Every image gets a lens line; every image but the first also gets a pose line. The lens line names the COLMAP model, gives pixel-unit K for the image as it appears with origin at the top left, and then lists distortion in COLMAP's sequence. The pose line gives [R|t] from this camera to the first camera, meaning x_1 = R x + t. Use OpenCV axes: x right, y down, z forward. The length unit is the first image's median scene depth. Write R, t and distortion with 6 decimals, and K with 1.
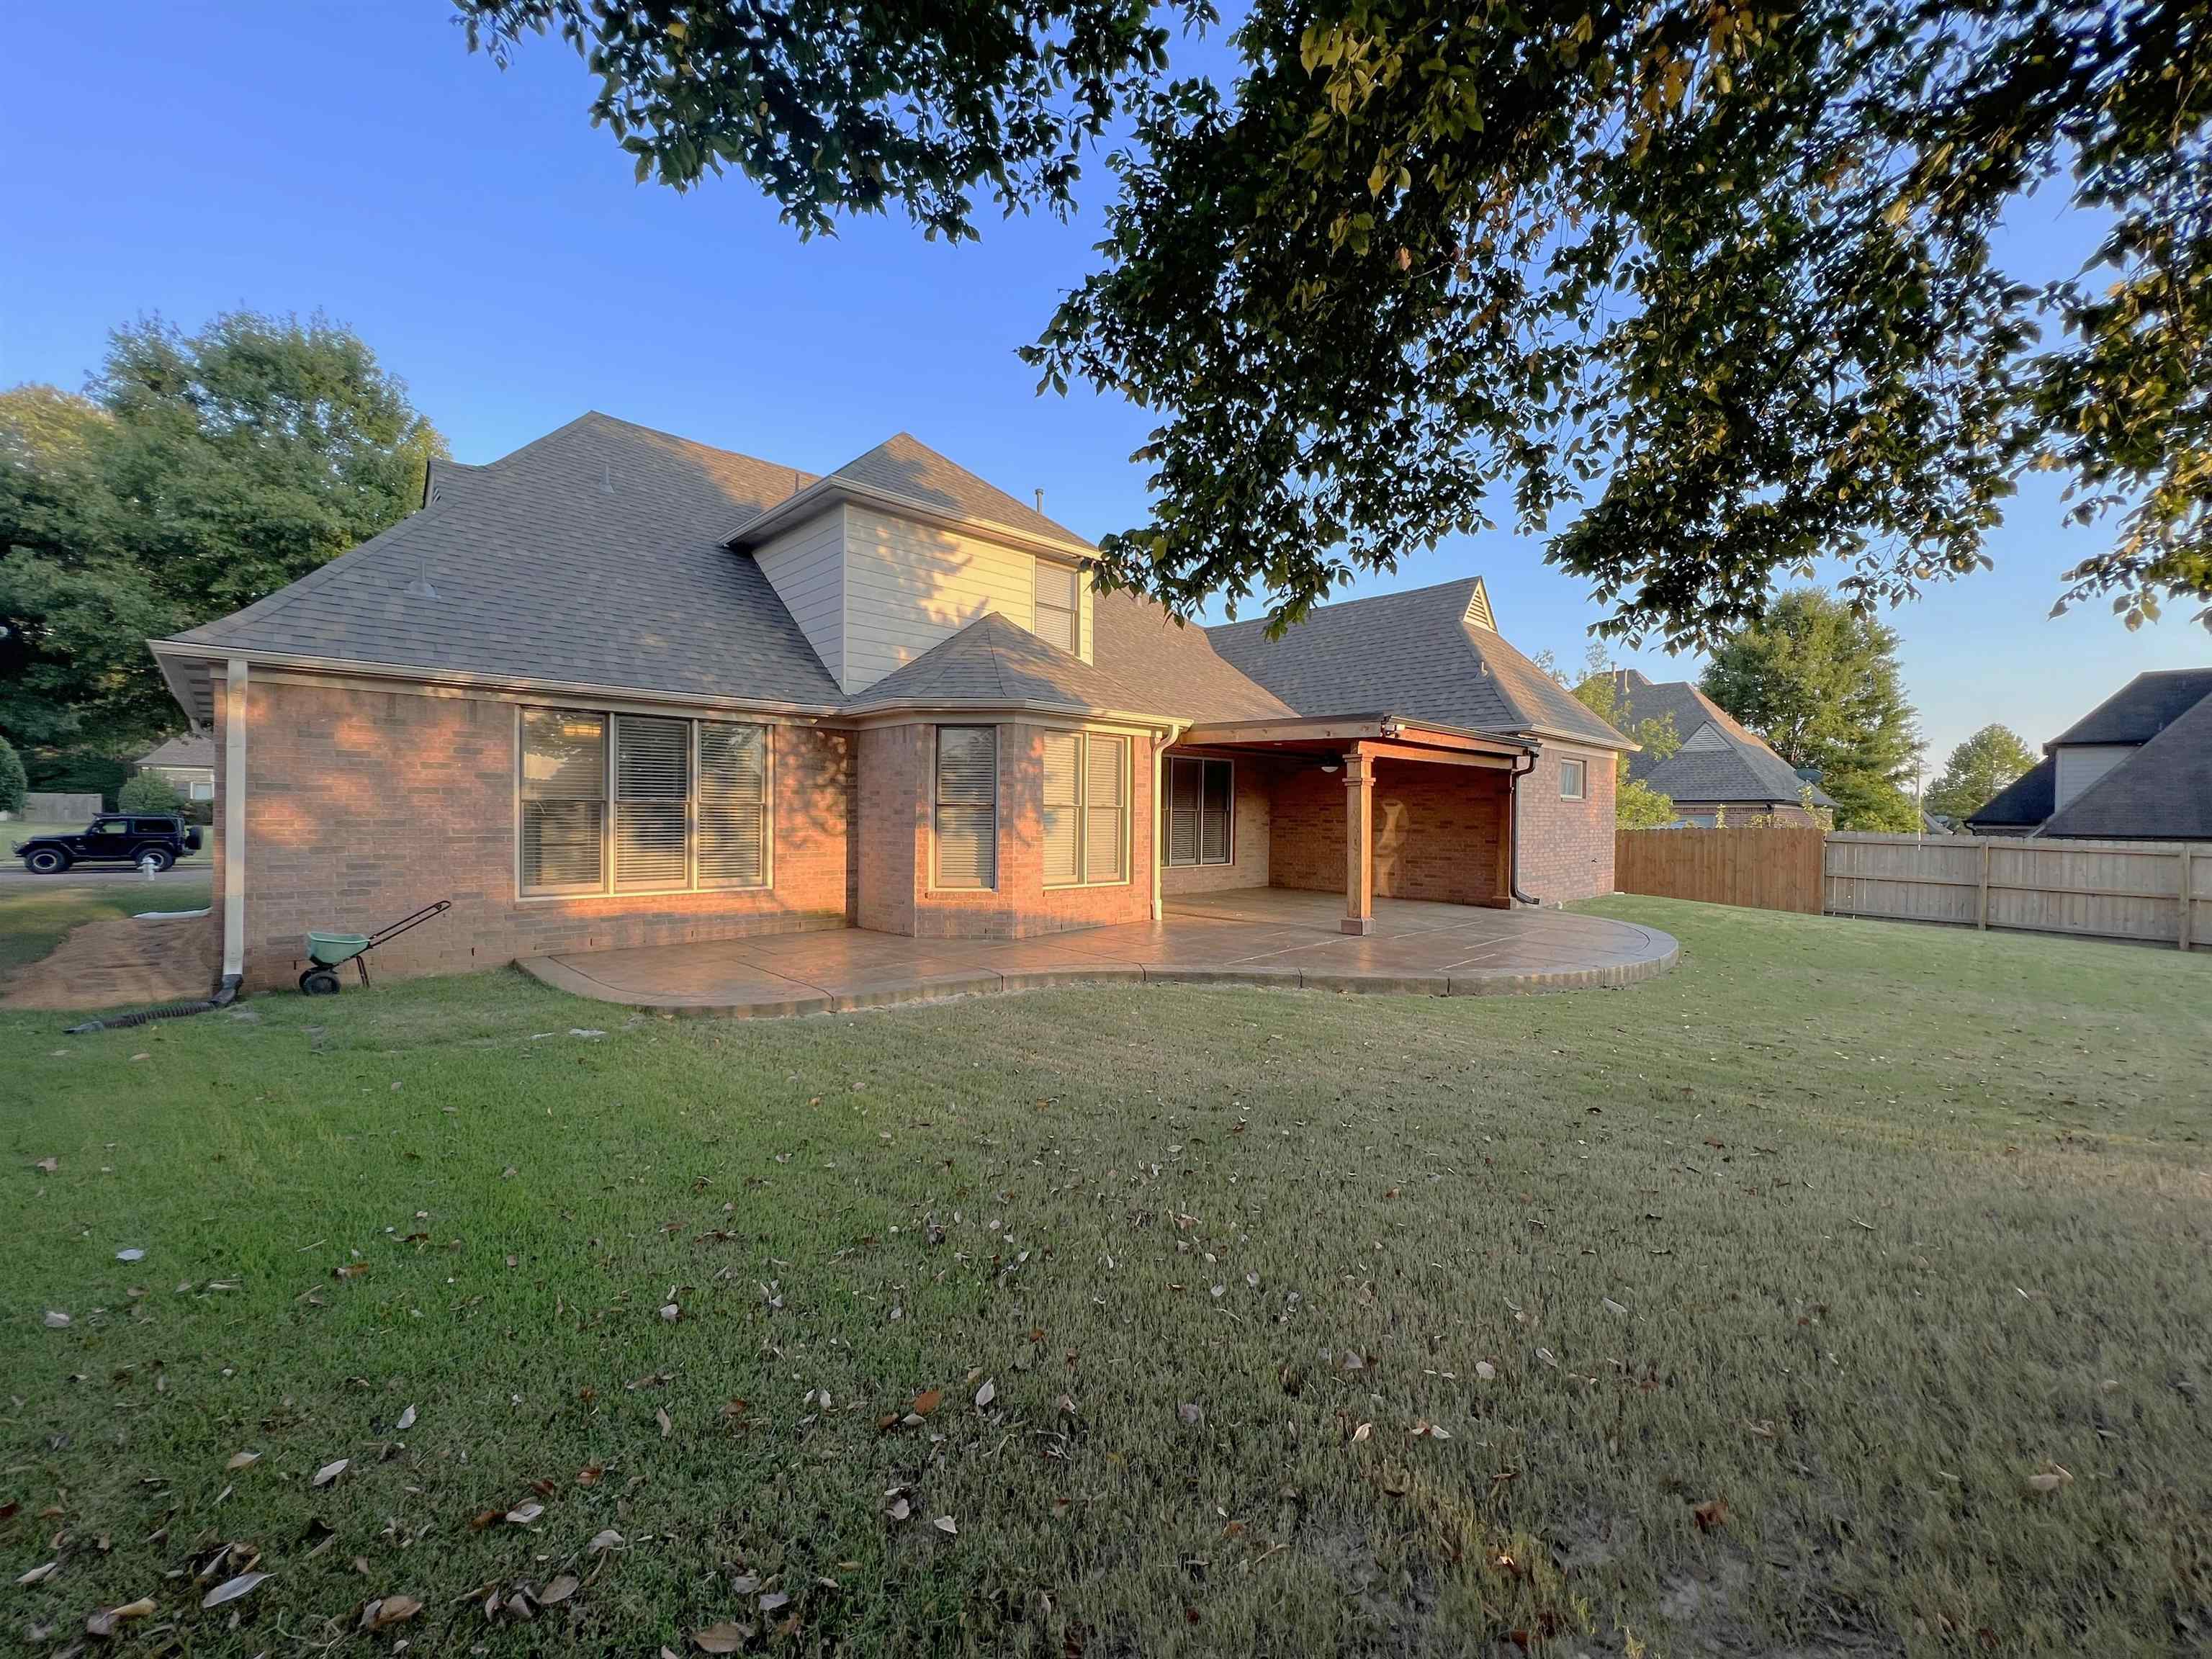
lens RADIAL K [[884.1, 0, 1107.2], [0, 884.1, 819.2], [0, 0, 1]] dist [-0.002133, -0.000143]
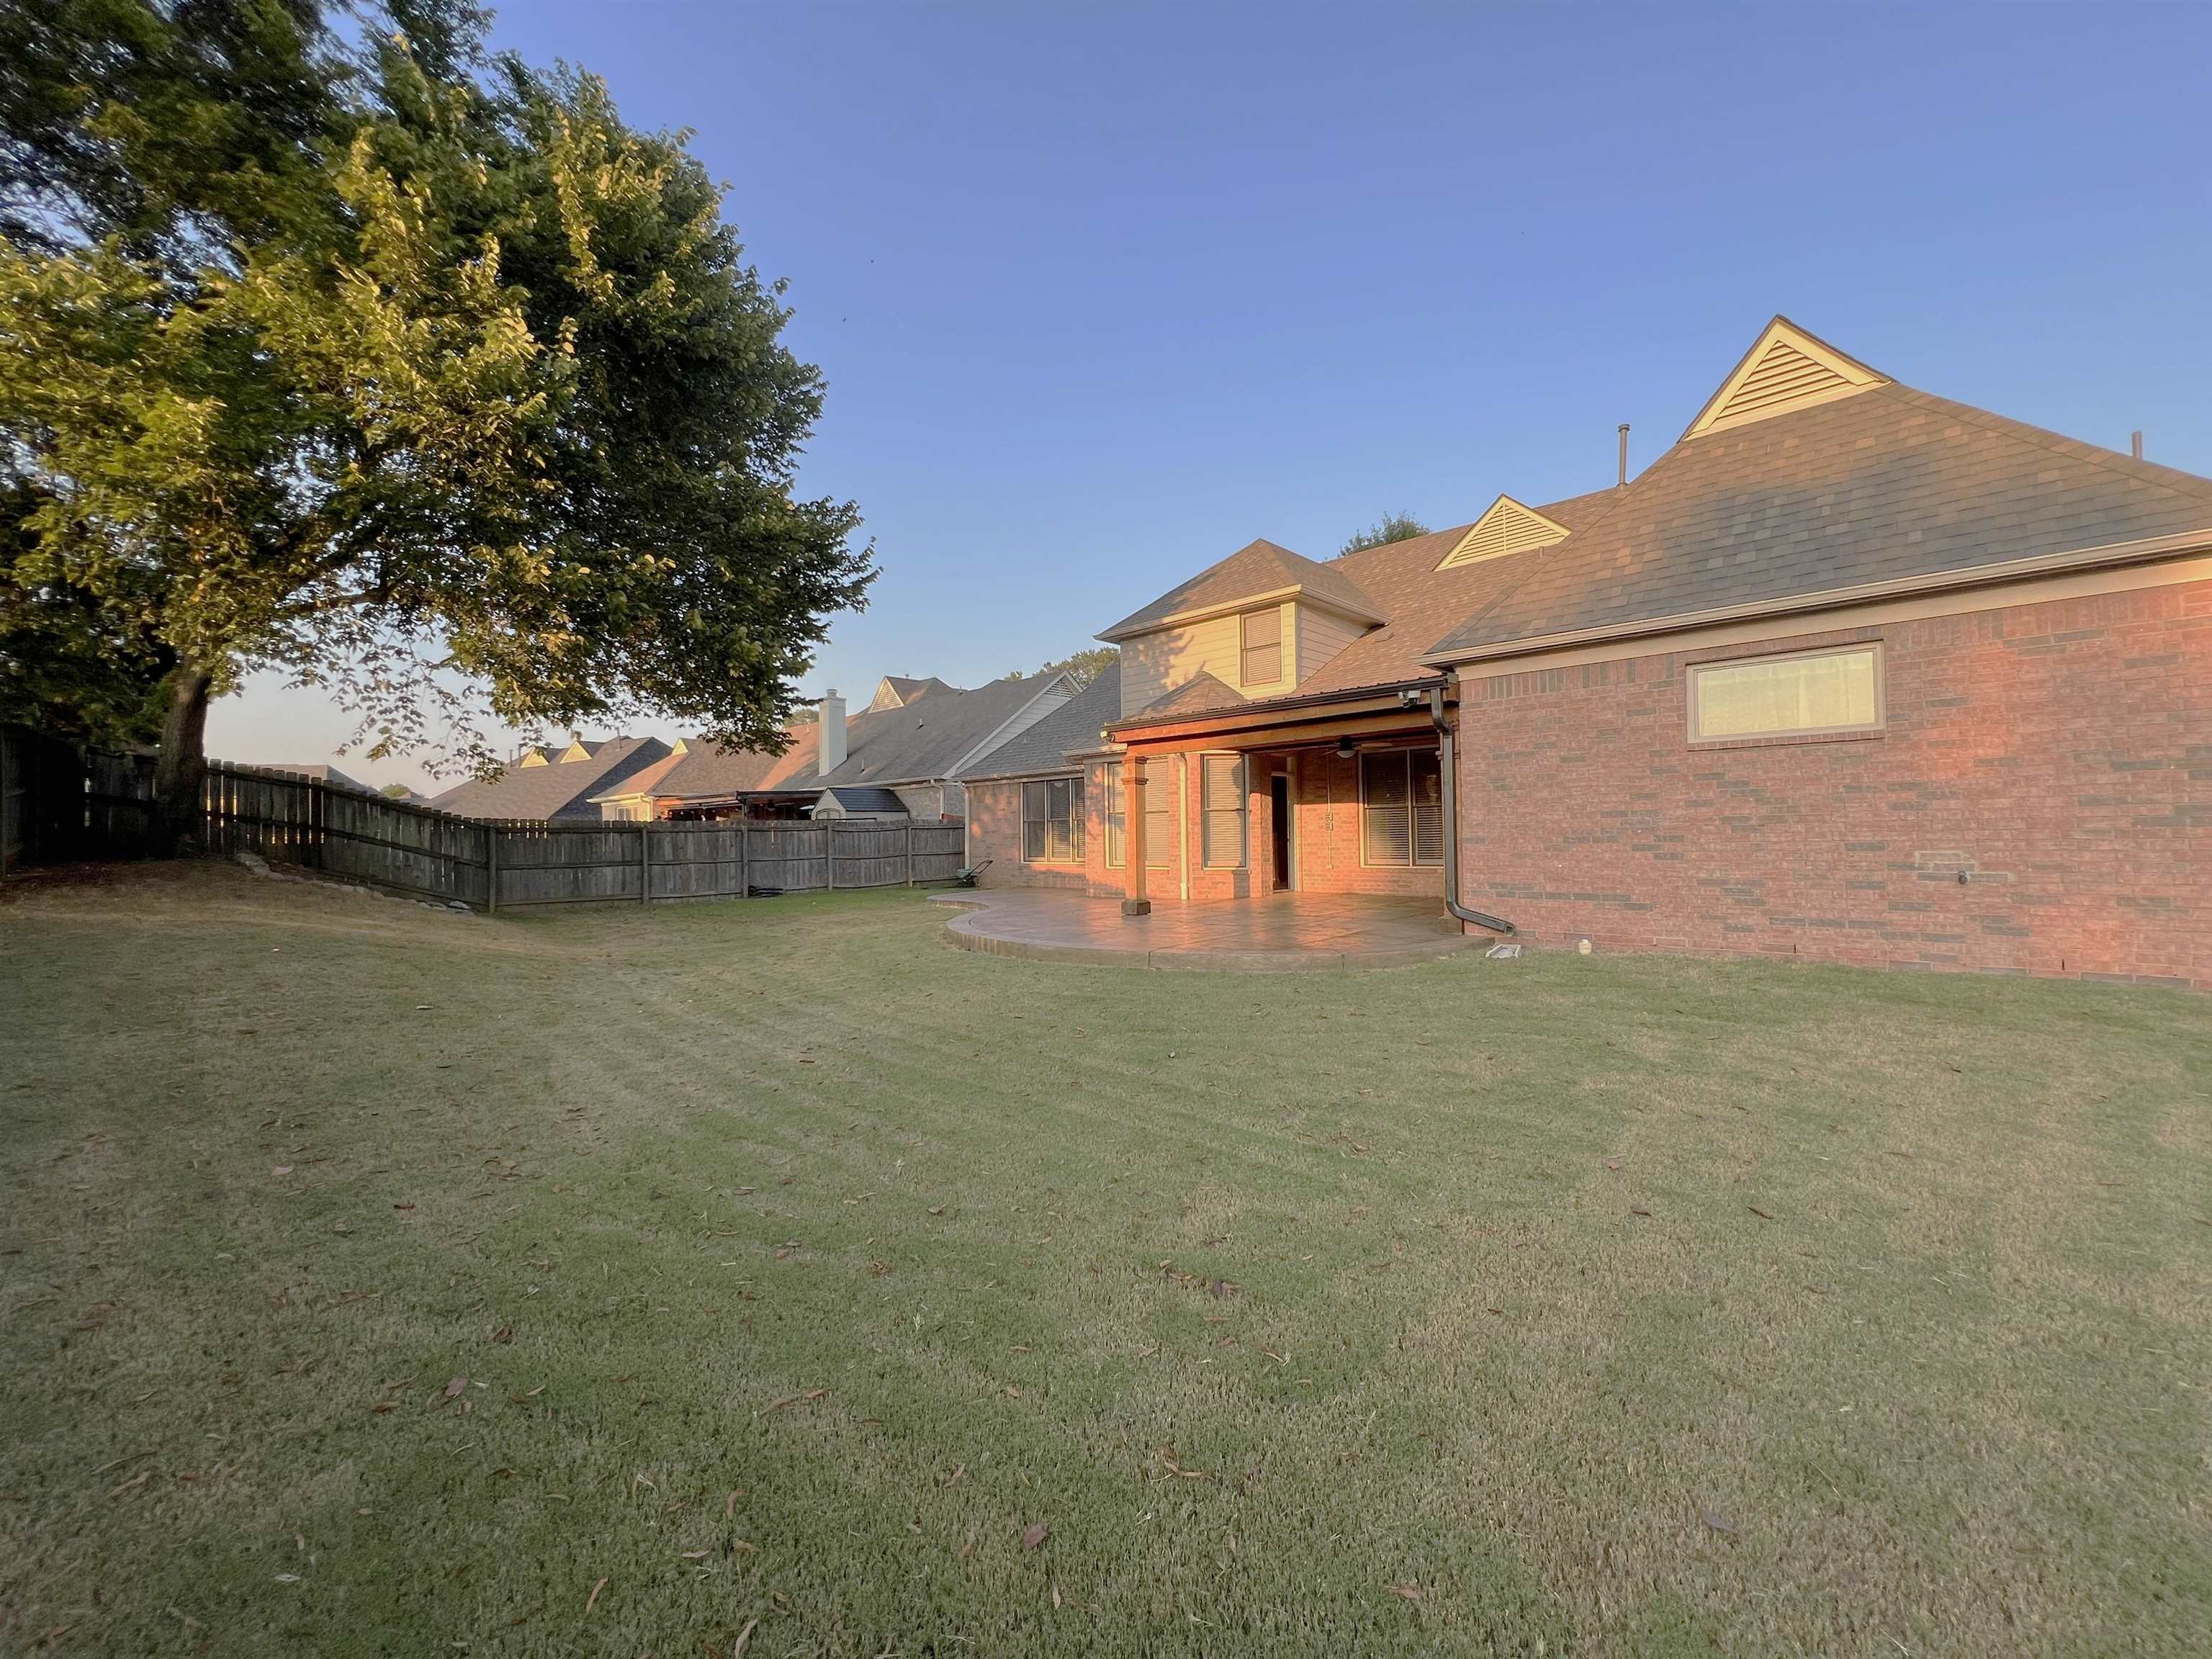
lens RADIAL K [[884.1, 0, 1107.3], [0, 884.1, 827.9], [0, 0, 1]] dist [-0.002133, -0.000143]
pose [[0.026152, -0.026143, -0.999316, 1.569854], [-0.001778, 0.999655, -0.026198, 0.056649], [0.999656, 0.002462, 0.026097, 1.048076]]
